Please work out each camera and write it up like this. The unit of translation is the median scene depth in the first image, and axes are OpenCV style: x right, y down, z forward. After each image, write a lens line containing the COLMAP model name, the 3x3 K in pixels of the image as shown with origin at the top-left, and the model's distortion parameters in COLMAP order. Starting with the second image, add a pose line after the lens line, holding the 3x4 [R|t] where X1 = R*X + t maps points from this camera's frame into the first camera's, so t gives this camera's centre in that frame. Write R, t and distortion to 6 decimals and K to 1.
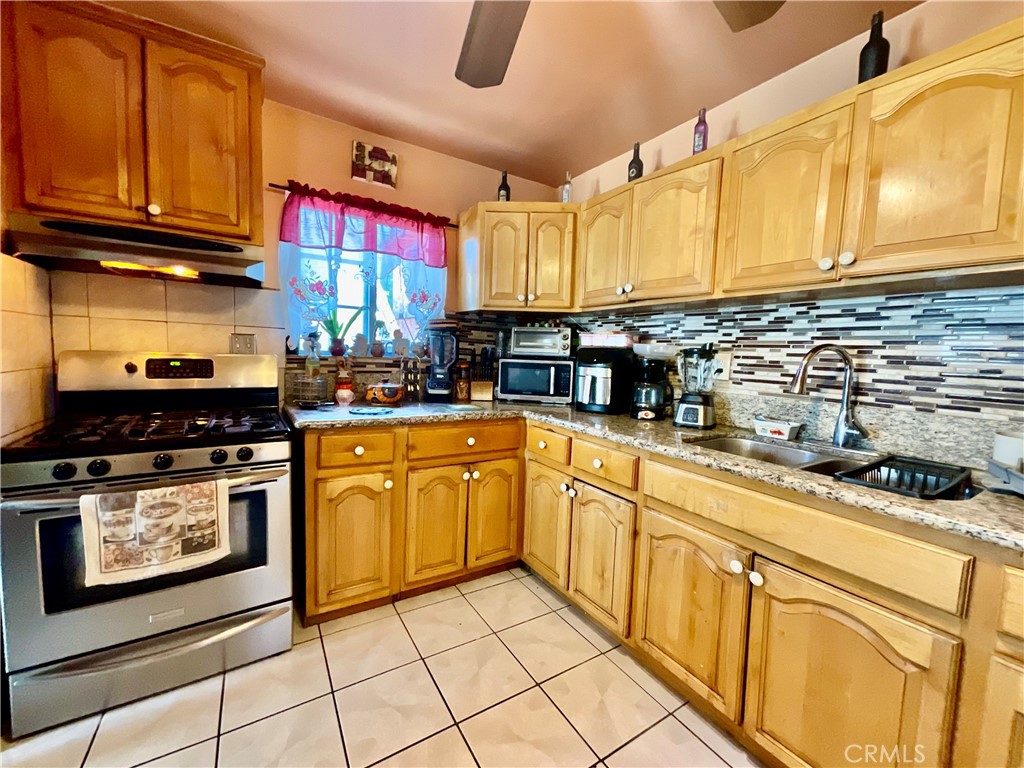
lens RADIAL K [[411.9, 0, 515.3], [0, 411.9, 383.9], [0, 0, 1]] dist [-0.011171, 0.008754]
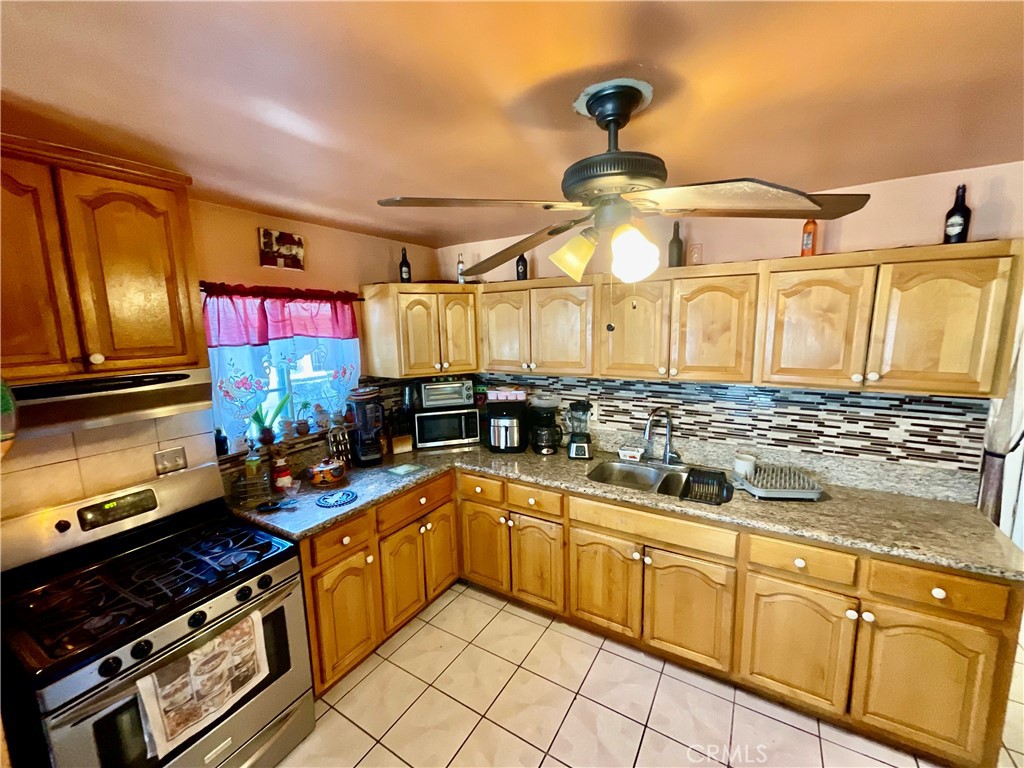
lens RADIAL K [[410.3, 0, 512.0], [0, 410.3, 384.0], [0, 0, 1]] dist [-0.003502, 0.000130]
pose [[0.894091, -0.121201, 0.431175, -0.405674], [0.087969, 0.991459, 0.096280, -0.335005], [-0.439161, -0.048153, 0.897117, -0.194873]]
